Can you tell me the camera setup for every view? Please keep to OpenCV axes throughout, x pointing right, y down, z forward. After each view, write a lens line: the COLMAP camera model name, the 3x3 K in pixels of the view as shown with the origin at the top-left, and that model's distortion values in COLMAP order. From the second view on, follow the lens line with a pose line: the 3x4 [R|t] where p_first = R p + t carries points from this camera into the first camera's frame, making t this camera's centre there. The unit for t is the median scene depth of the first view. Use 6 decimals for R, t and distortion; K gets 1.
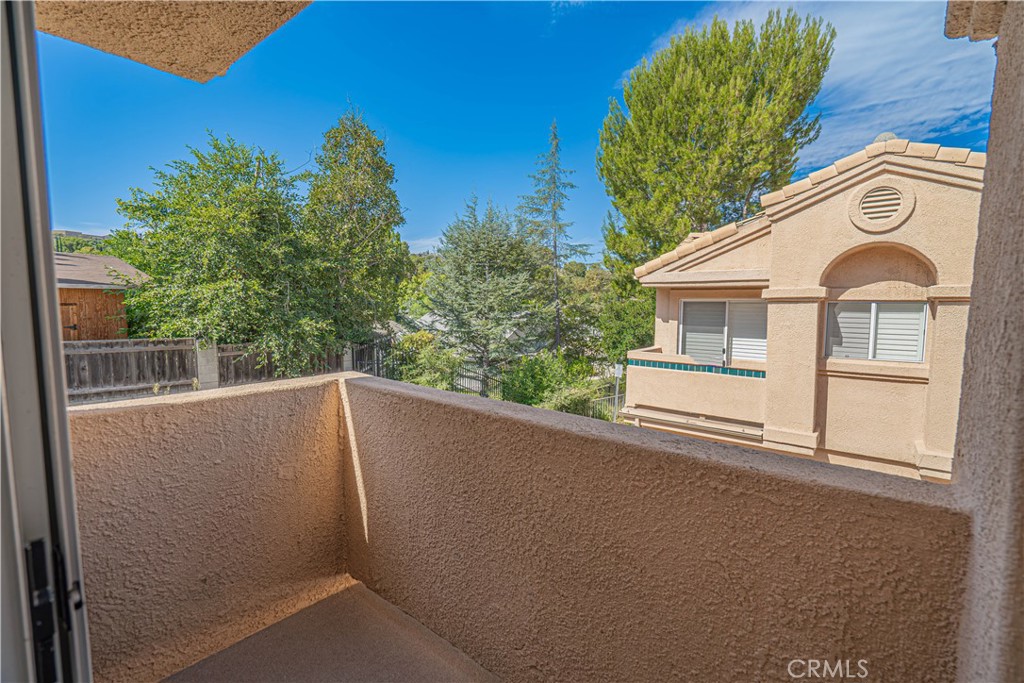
lens RADIAL K [[462.7, 0, 515.4], [0, 462.7, 340.9], [0, 0, 1]] dist [-0.001230, 0.000656]
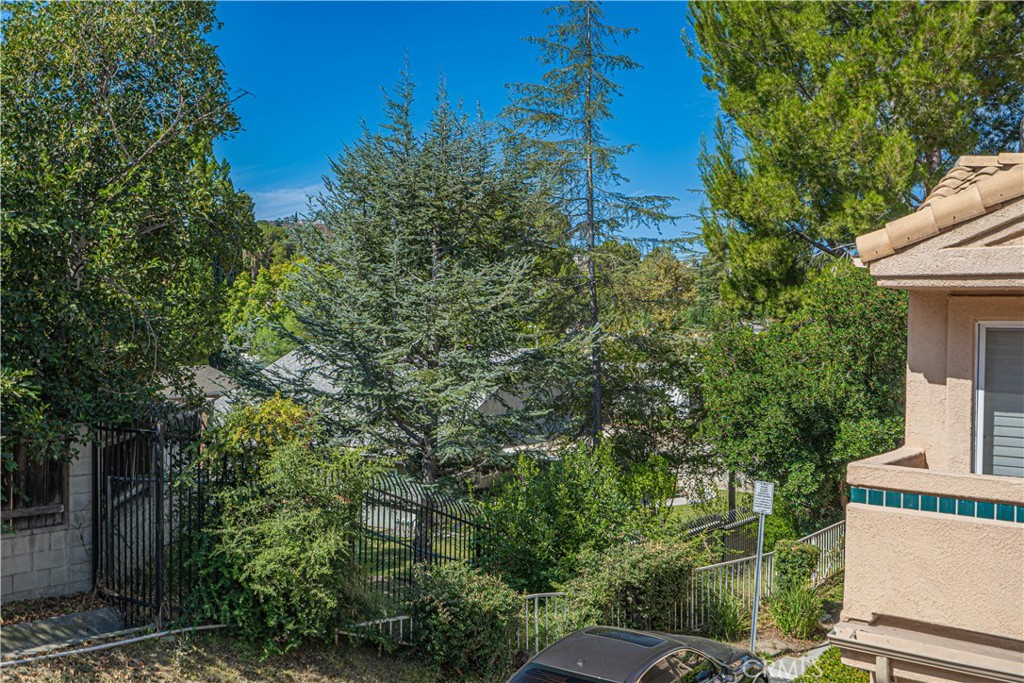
lens RADIAL K [[982.9, 0, 512.0], [0, 982.9, 341.5], [0, 0, 1]] dist [0.010913, -0.000806]
pose [[0.999455, 0.006836, 0.032282, -0.018919], [-0.004592, 0.997599, -0.069096, -0.008028], [-0.032676, 0.068910, 0.997088, 0.100875]]
